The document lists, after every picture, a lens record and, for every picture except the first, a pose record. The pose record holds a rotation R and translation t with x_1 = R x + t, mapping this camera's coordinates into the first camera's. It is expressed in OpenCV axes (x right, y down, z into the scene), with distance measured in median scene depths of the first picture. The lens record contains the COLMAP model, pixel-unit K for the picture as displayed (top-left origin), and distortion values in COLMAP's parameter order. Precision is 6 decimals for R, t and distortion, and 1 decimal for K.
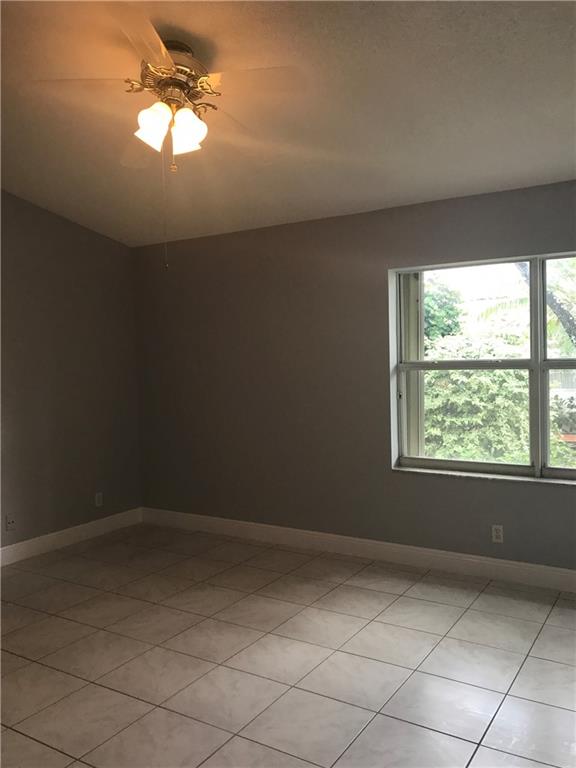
lens RADIAL K [[632.8, 0, 292.3], [0, 632.8, 386.4], [0, 0, 1]] dist [0.040092, -0.005280]
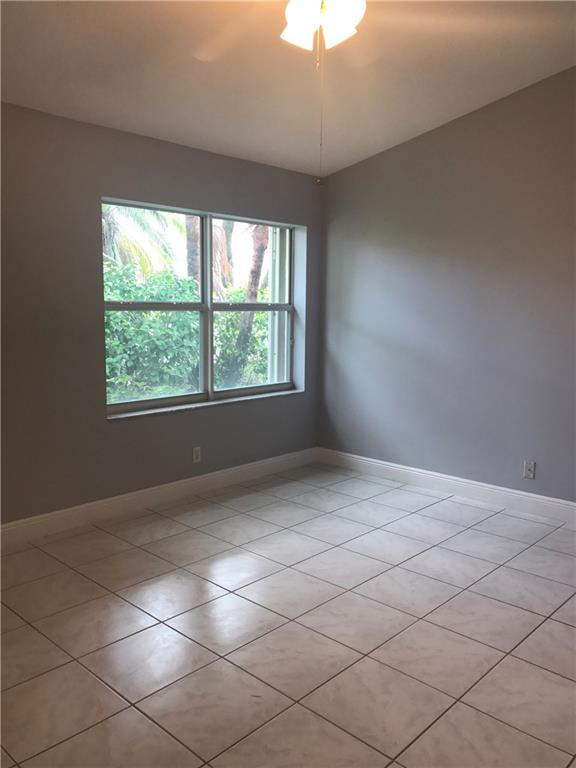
lens RADIAL K [[632.8, 0, 292.3], [0, 632.8, 386.4], [0, 0, 1]] dist [0.040092, -0.005280]
pose [[0.191662, -0.105205, 0.975806, -0.769744], [0.029529, 0.994406, 0.101410, -0.001506], [-0.981017, 0.009378, 0.193696, 0.630182]]
